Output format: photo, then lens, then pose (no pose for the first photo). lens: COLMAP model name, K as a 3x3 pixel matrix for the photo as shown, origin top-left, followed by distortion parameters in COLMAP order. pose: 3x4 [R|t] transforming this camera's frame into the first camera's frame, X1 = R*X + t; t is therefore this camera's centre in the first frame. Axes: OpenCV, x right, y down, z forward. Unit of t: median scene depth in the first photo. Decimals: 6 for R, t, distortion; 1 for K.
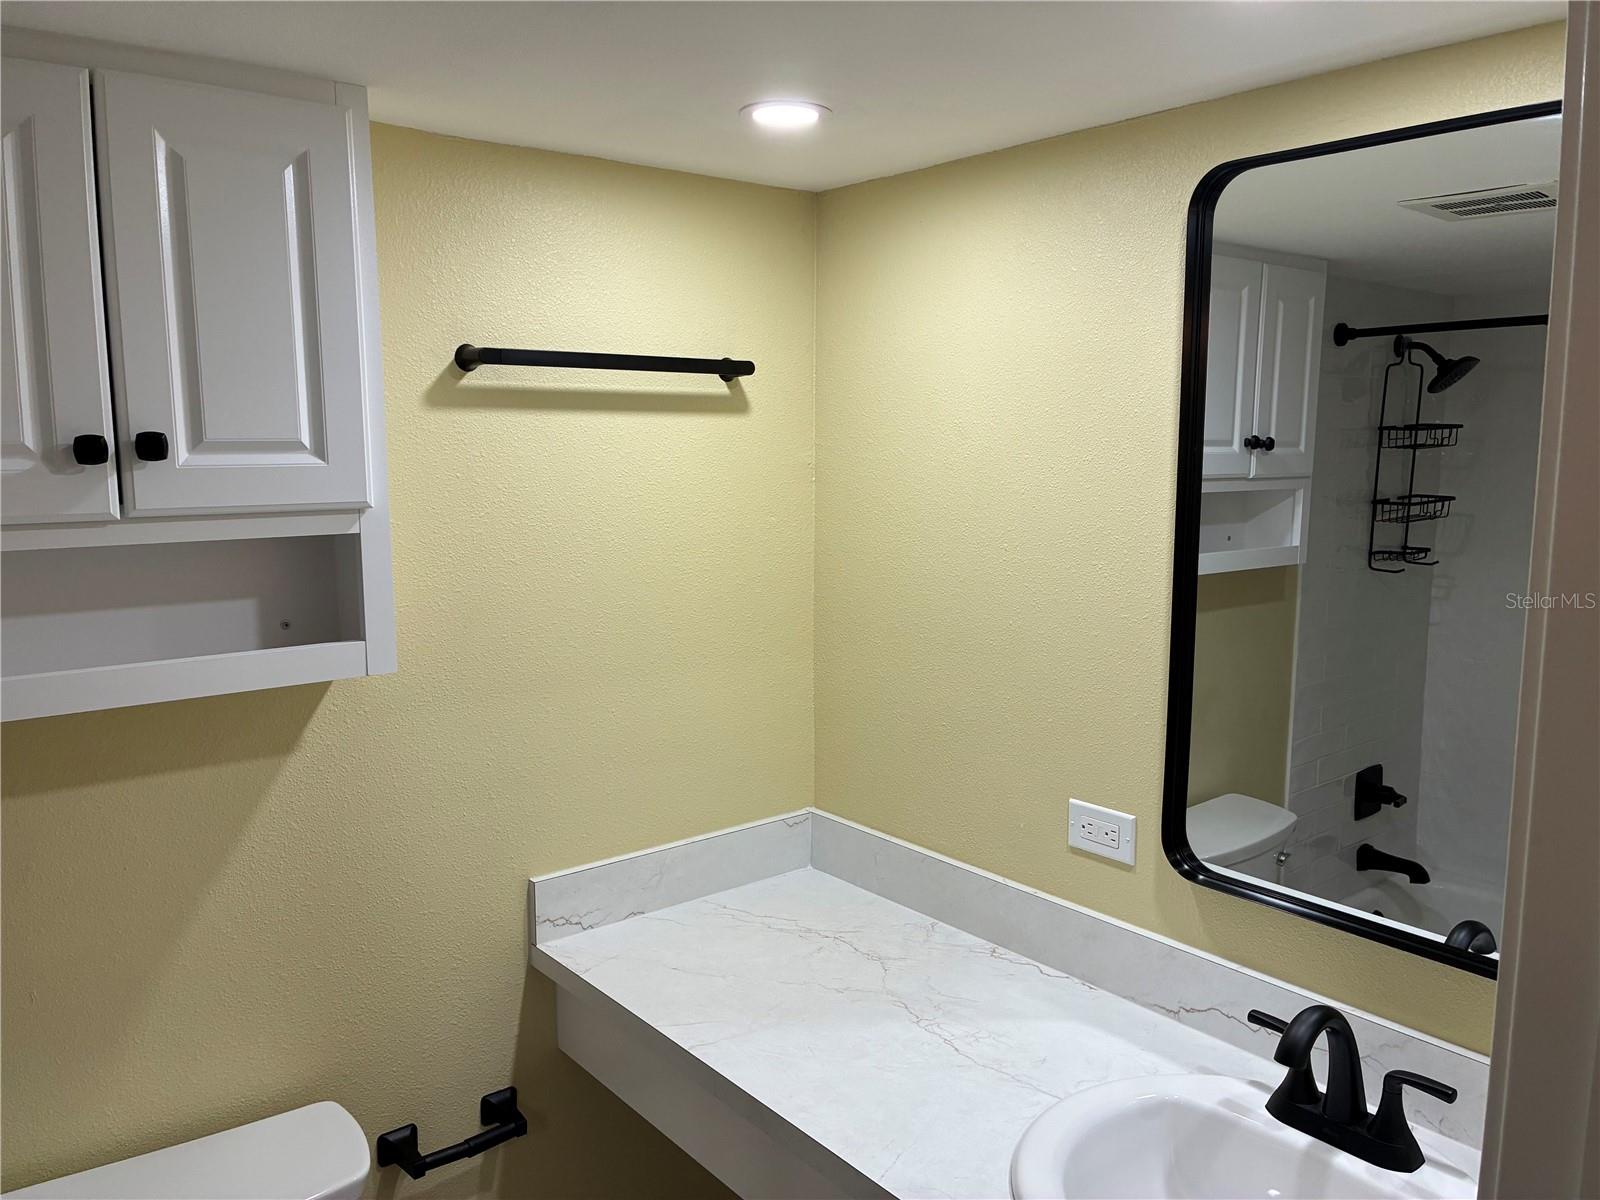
lens RADIAL K [[1212.1, 0, 808.0], [0, 1212.1, 596.1], [0, 0, 1]] dist [0.012616, -0.005261]
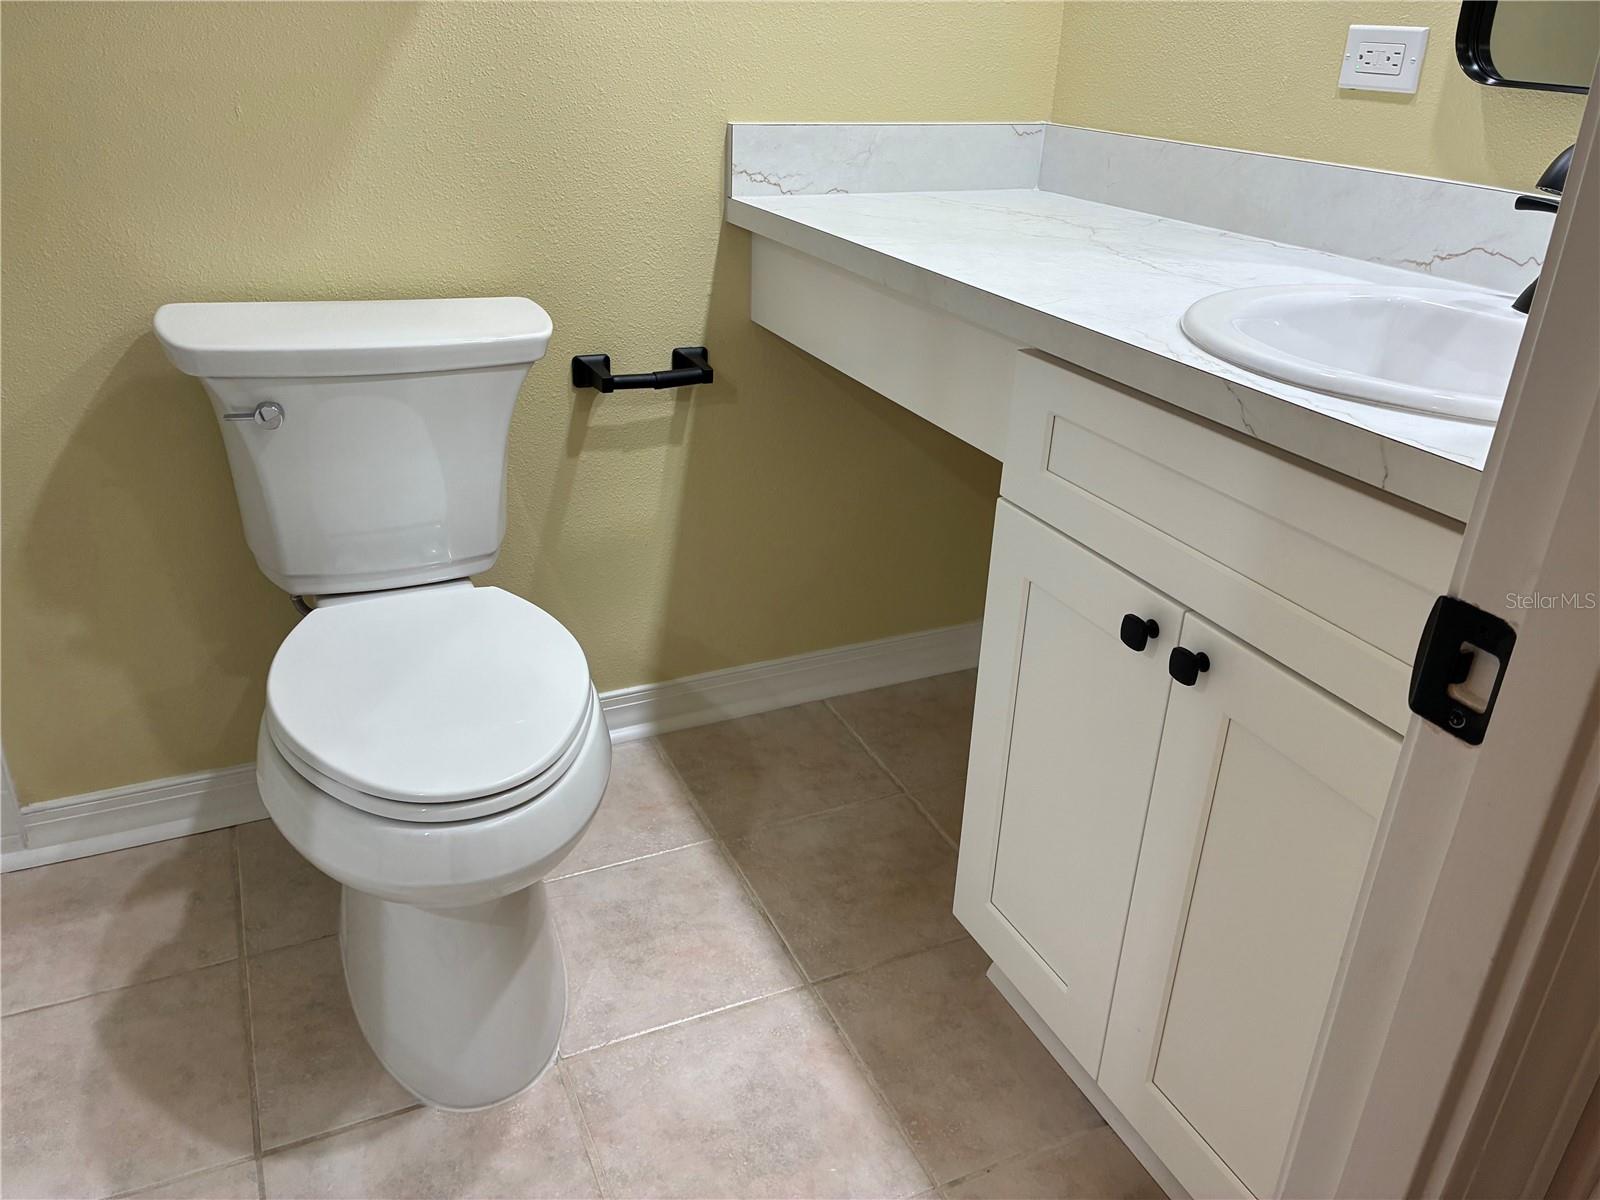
lens RADIAL K [[1210.9, 0, 796.8], [0, 1210.9, 604.7], [0, 0, 1]] dist [0.058717, -0.092002]
pose [[0.967545, 0.137679, -0.211900, 0.077296], [-0.064601, 0.945444, 0.319316, 0.284751], [0.244303, -0.295263, 0.923653, 0.021506]]
